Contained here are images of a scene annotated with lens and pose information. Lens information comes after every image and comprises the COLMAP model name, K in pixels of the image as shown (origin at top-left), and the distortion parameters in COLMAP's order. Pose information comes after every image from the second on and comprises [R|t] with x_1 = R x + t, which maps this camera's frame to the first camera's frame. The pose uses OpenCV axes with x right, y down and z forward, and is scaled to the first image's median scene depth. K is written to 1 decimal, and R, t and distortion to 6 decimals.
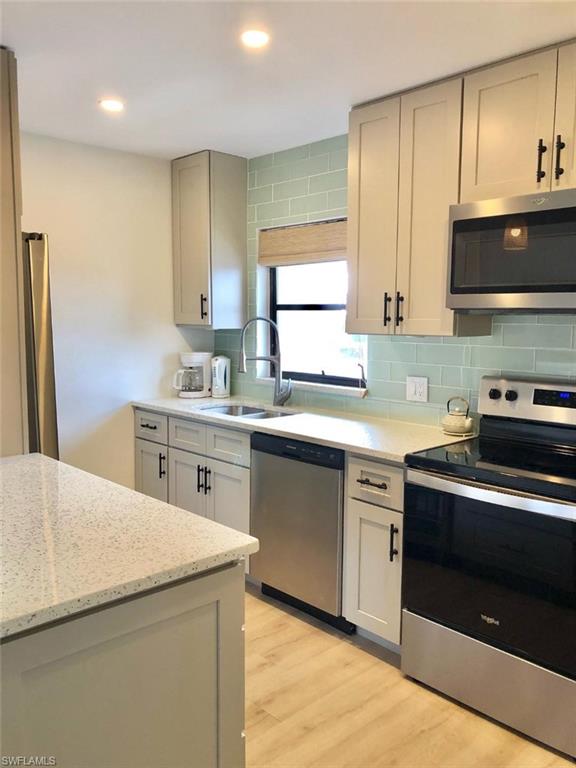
lens RADIAL K [[637.4, 0, 287.6], [0, 637.4, 375.9], [0, 0, 1]] dist [0.100771, -0.124009]
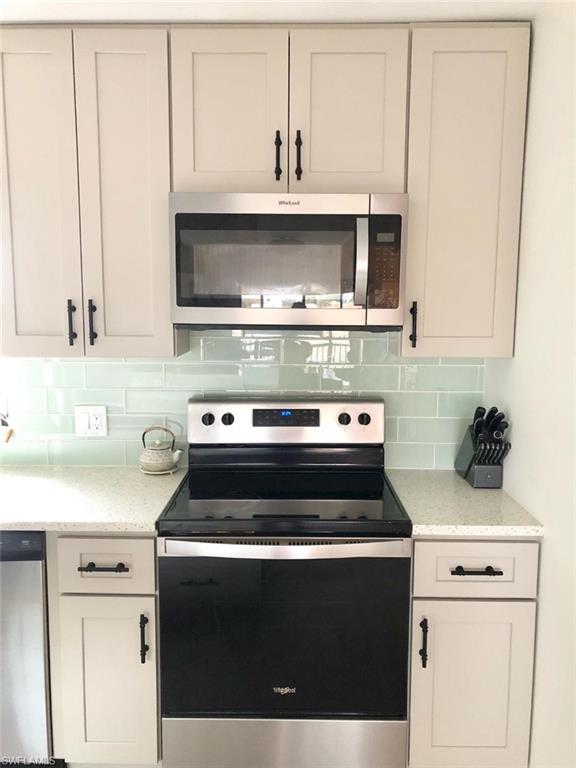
lens RADIAL K [[632.5, 0, 285.0], [0, 632.5, 381.3], [0, 0, 1]] dist [0.010806, 0.005740]
pose [[0.697311, -0.093763, 0.710609, -0.151496], [0.069656, 0.995579, 0.063012, -0.051495], [-0.713376, 0.005559, 0.700760, 0.251015]]
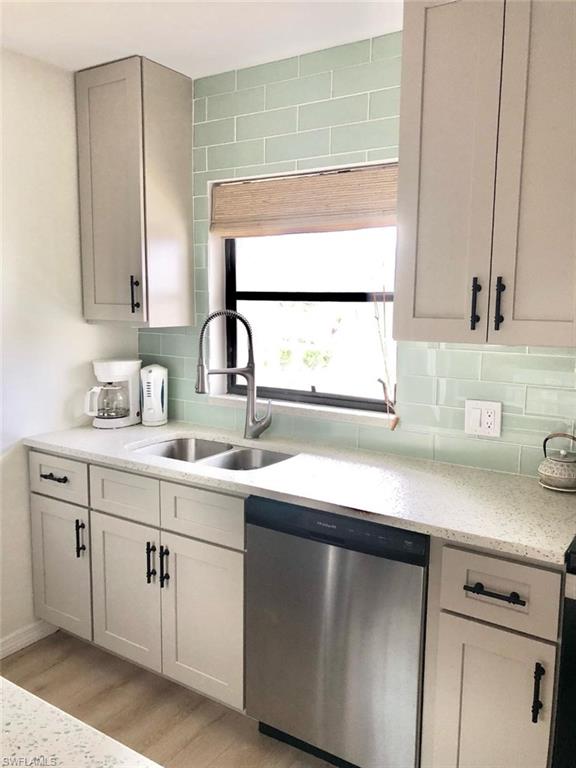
lens RADIAL K [[632.5, 0, 285.0], [0, 632.5, 381.3], [0, 0, 1]] dist [0.010806, 0.005740]
pose [[0.973964, -0.026095, 0.225195, -0.135715], [0.017747, 0.999081, 0.039015, -0.042697], [-0.226006, -0.034003, 0.973532, 0.331861]]
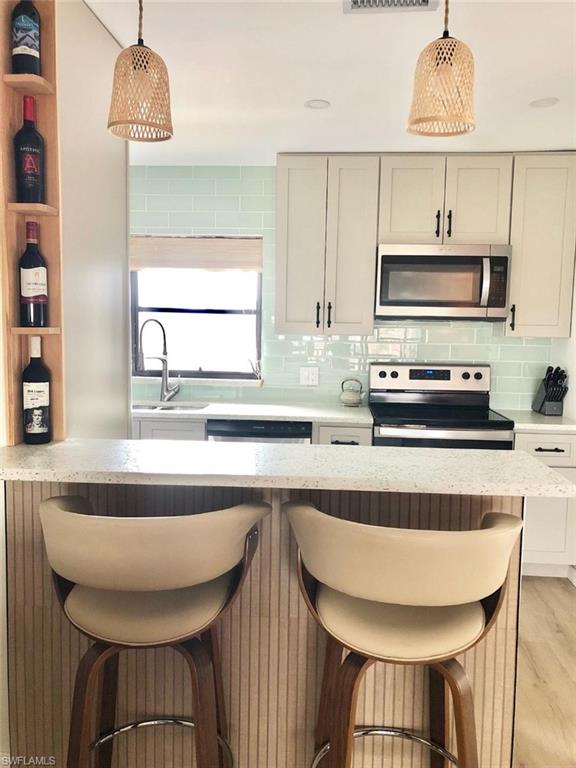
lens RADIAL K [[641.4, 0, 288.0], [0, 641.4, 384.0], [0, 0, 1]] dist [0.129374, -0.276884]
pose [[0.734196, -0.052334, 0.676917, -0.619714], [0.051162, 0.998455, 0.021702, 0.005036], [-0.677007, 0.018699, 0.735739, 0.054171]]
